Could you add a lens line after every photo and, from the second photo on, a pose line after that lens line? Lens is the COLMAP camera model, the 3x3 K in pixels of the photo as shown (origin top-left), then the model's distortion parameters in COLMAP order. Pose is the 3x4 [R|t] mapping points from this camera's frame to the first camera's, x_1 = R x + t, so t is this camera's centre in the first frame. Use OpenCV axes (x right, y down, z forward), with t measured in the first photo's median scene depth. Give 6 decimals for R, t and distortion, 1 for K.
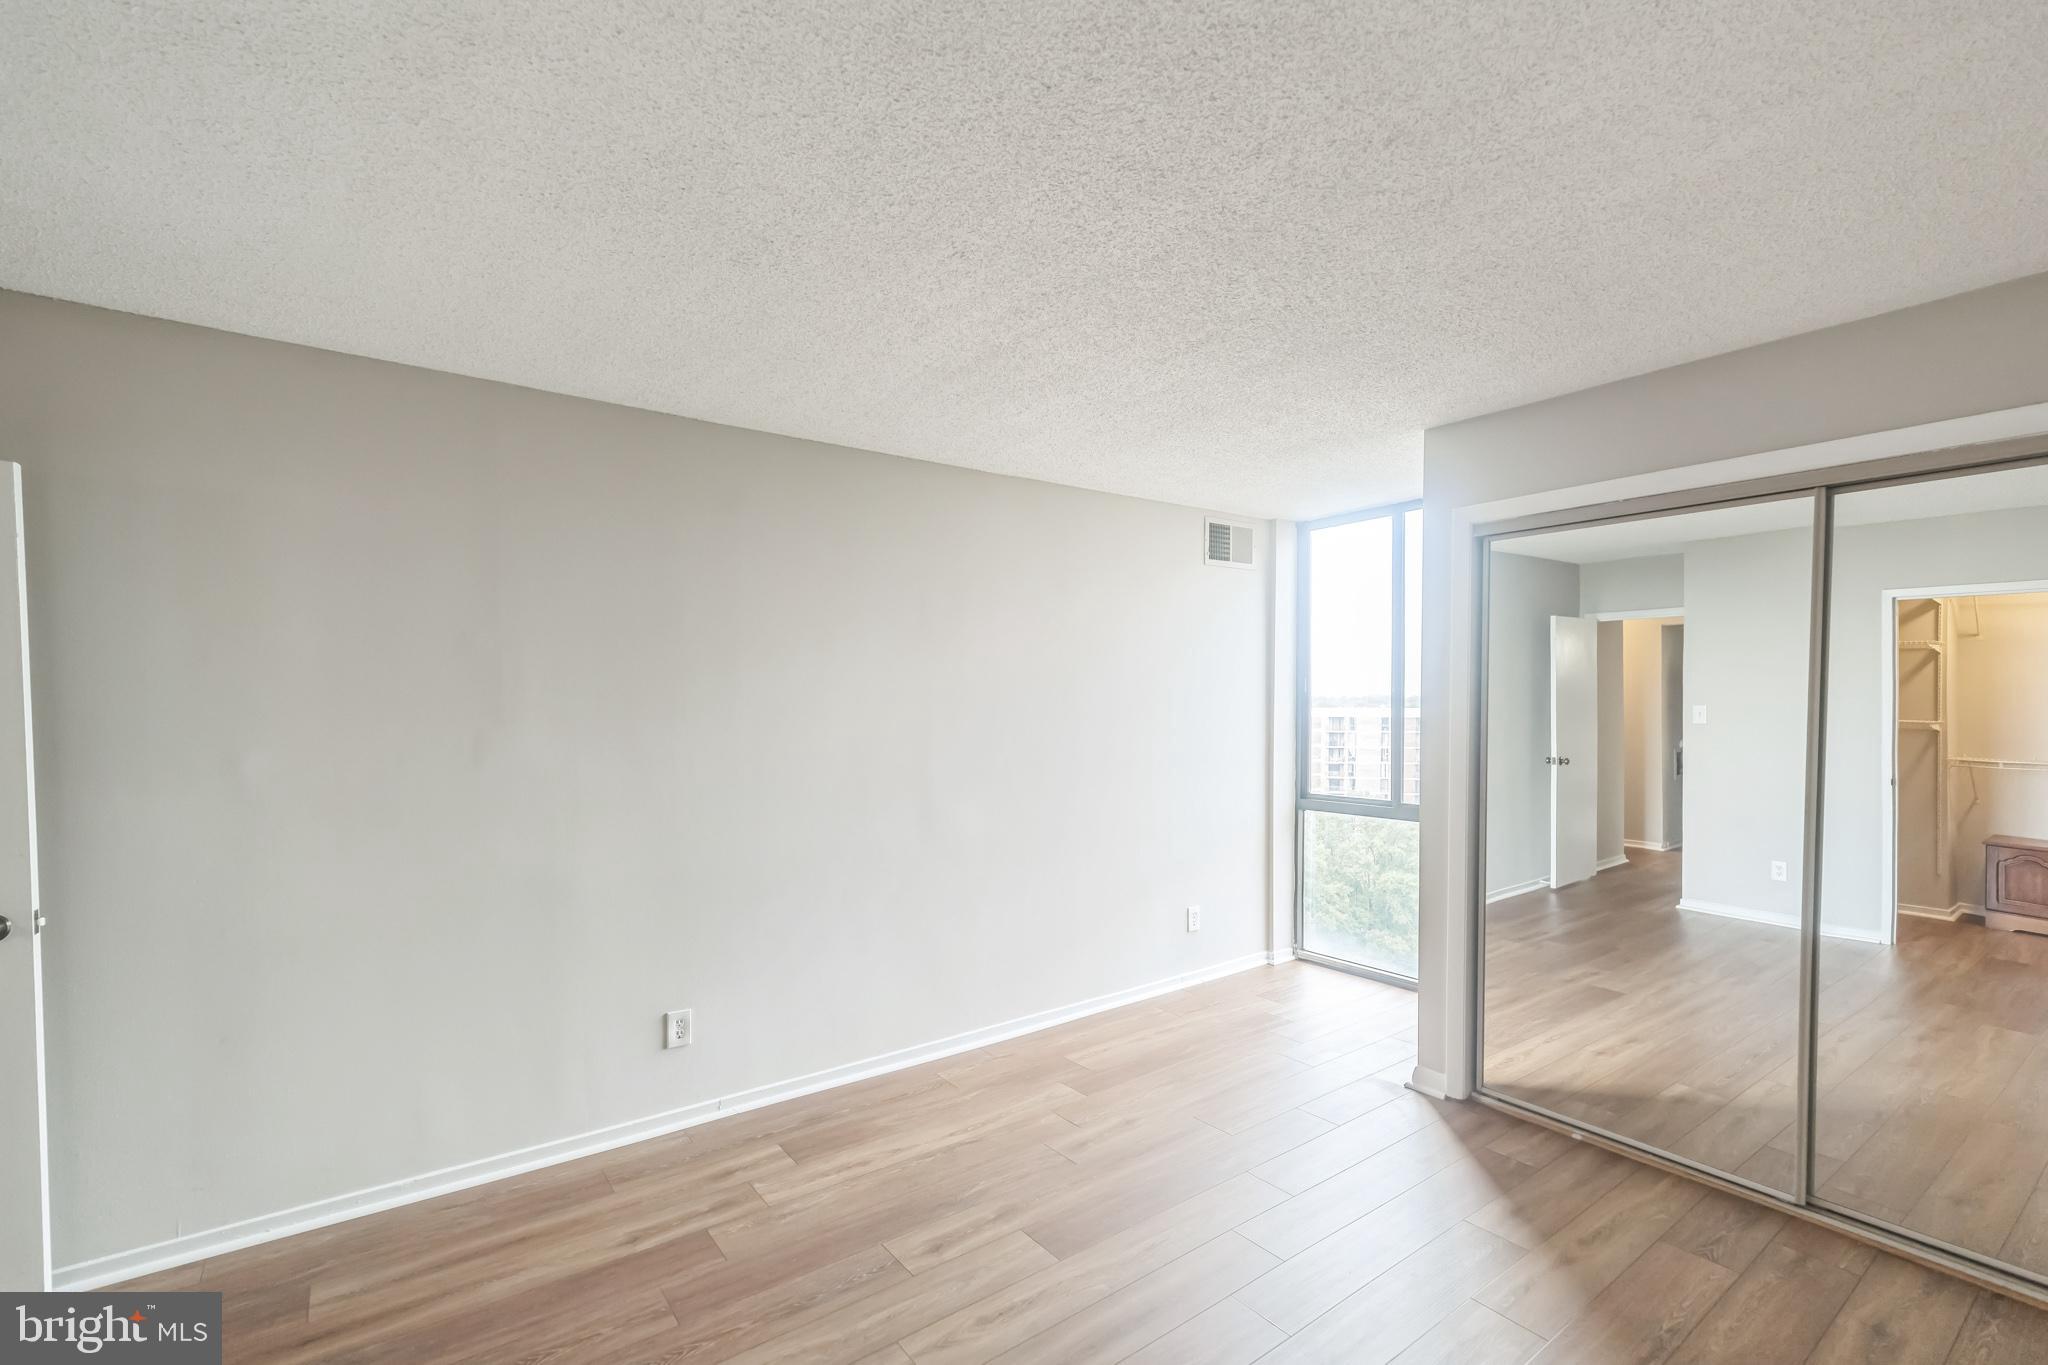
lens RADIAL K [[904.0, 0, 1034.6], [0, 904.0, 731.5], [0, 0, 1]] dist [0.003274, 0.000198]
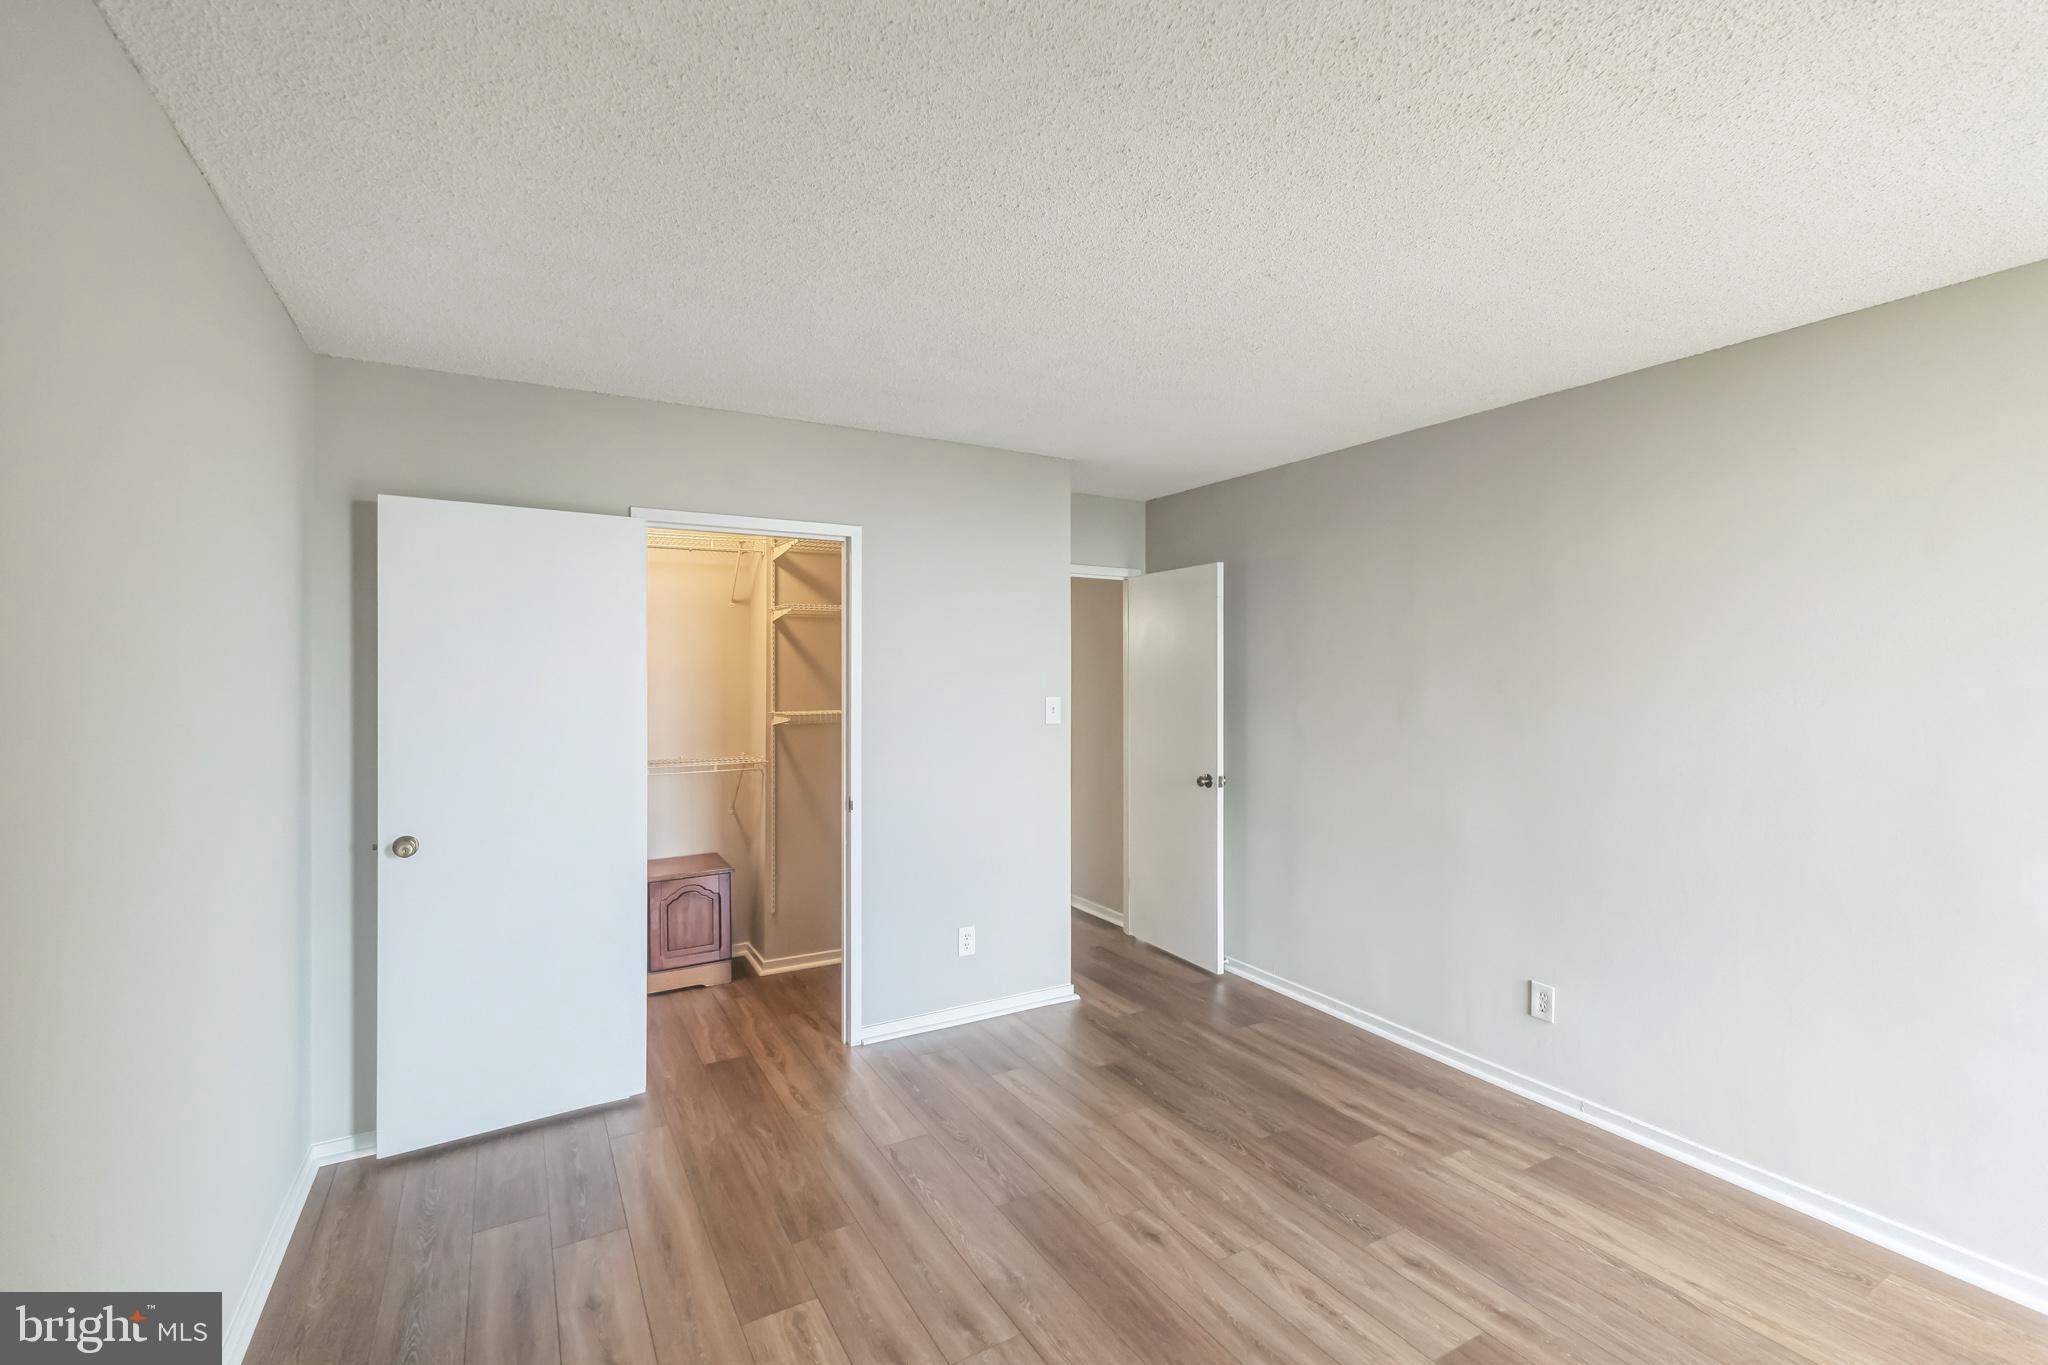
lens RADIAL K [[893.7, 0, 1017.4], [0, 893.7, 664.8], [0, 0, 1]] dist [0.006922, -0.000199]
pose [[-0.123780, -0.009366, -0.992265, 0.754615], [-0.032141, 0.999469, -0.005425, -0.023624], [0.991789, 0.031221, -0.124016, 0.602133]]
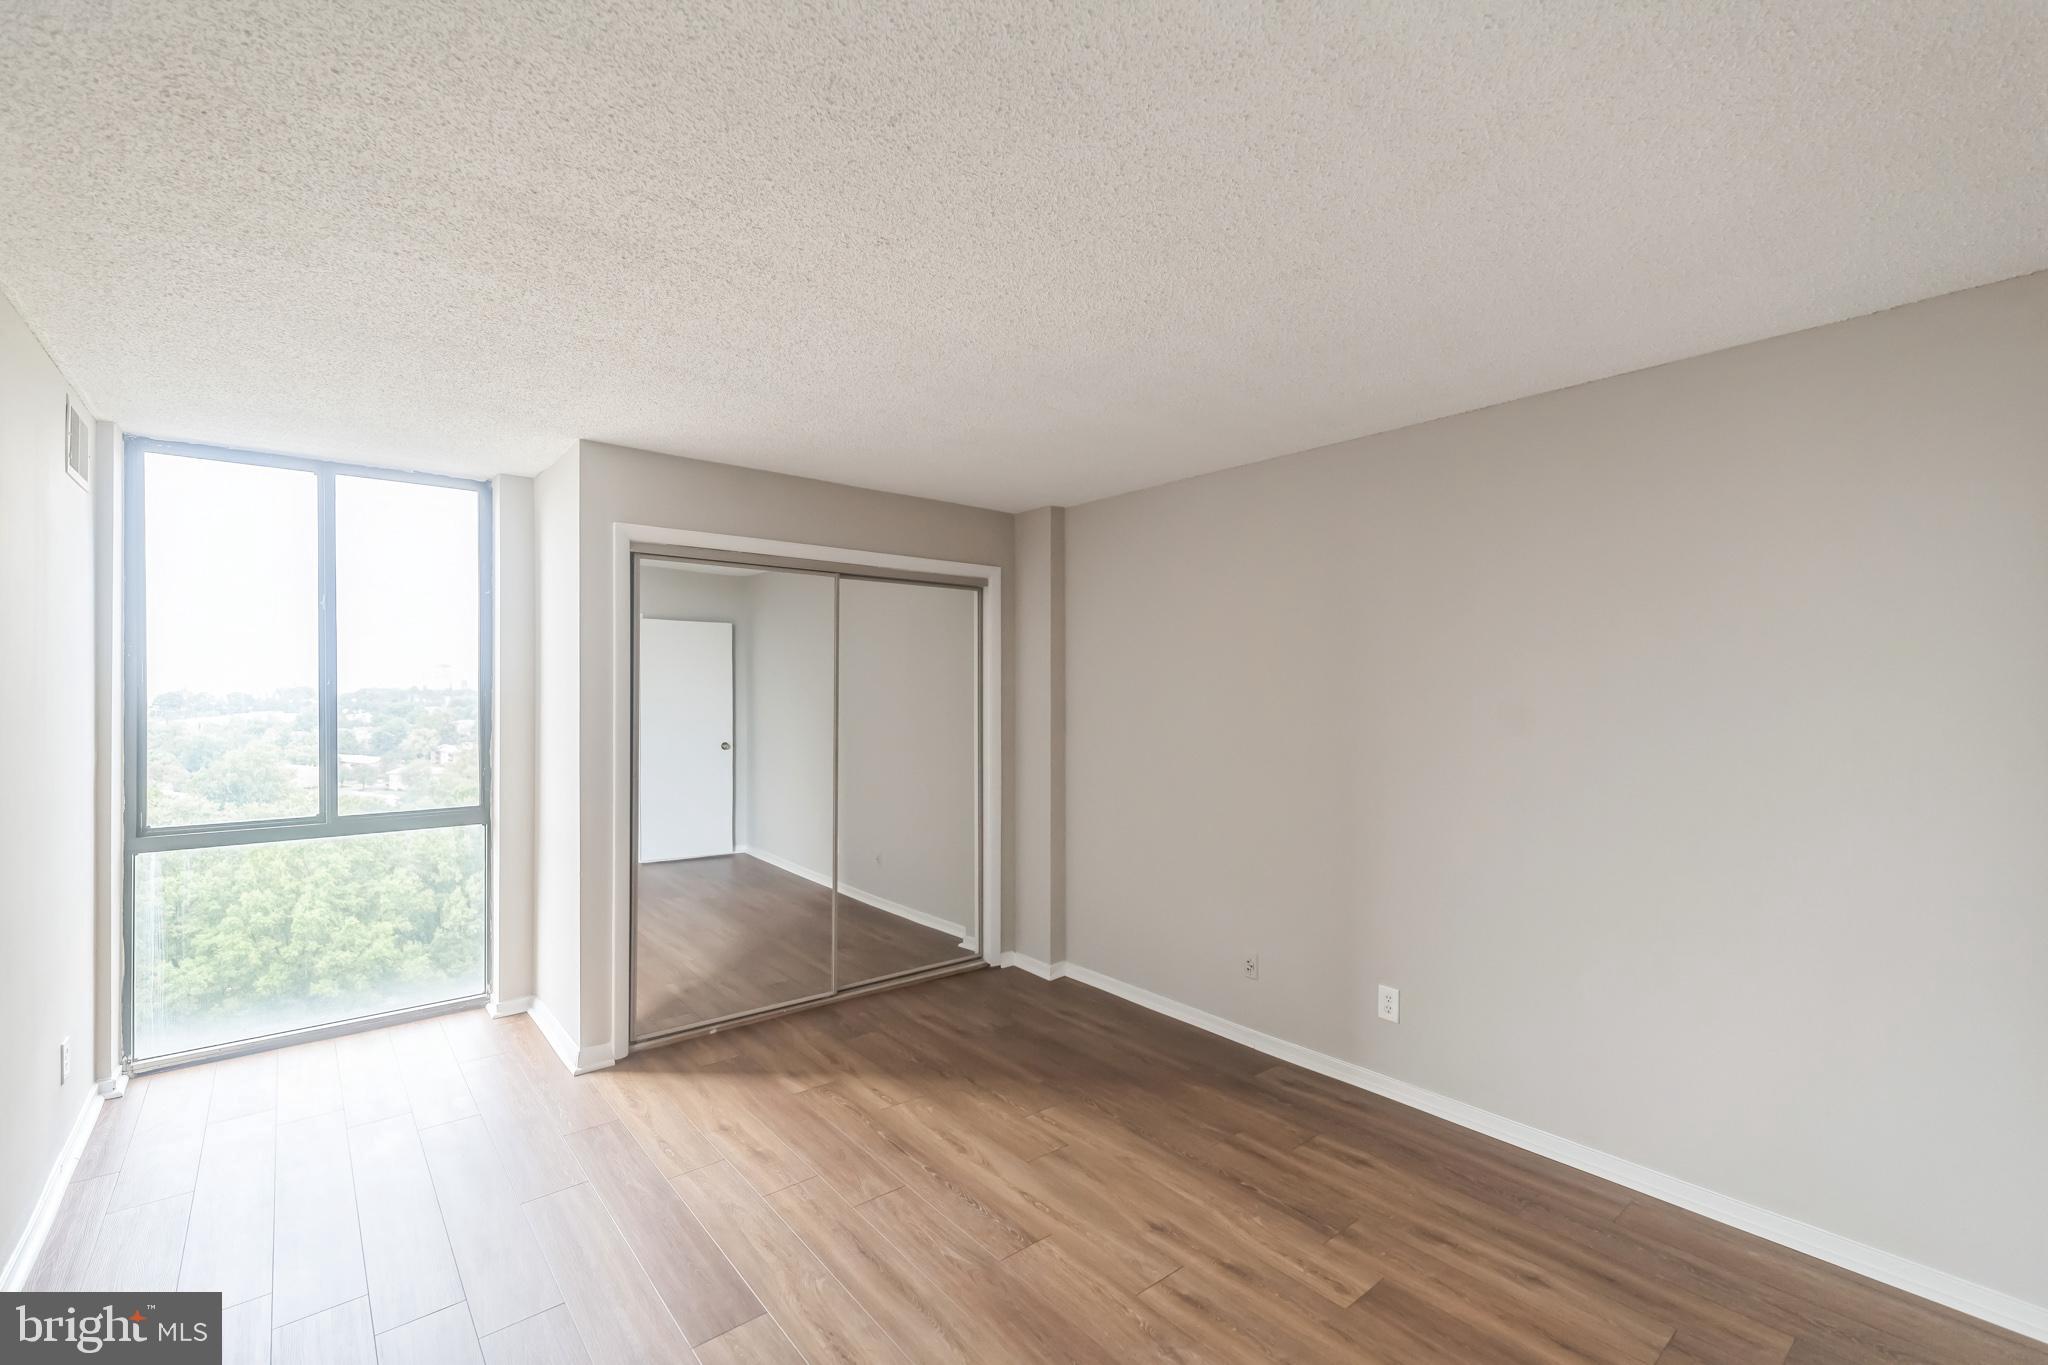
lens RADIAL K [[885.9, 0, 1024.4], [0, 885.9, 687.3], [0, 0, 1]] dist [0.005183, 0.000587]
pose [[-0.052239, 0.008008, 0.998603, -0.749690], [0.033419, 0.999422, -0.006266, -0.023304], [-0.998075, 0.033045, -0.052476, 0.654242]]
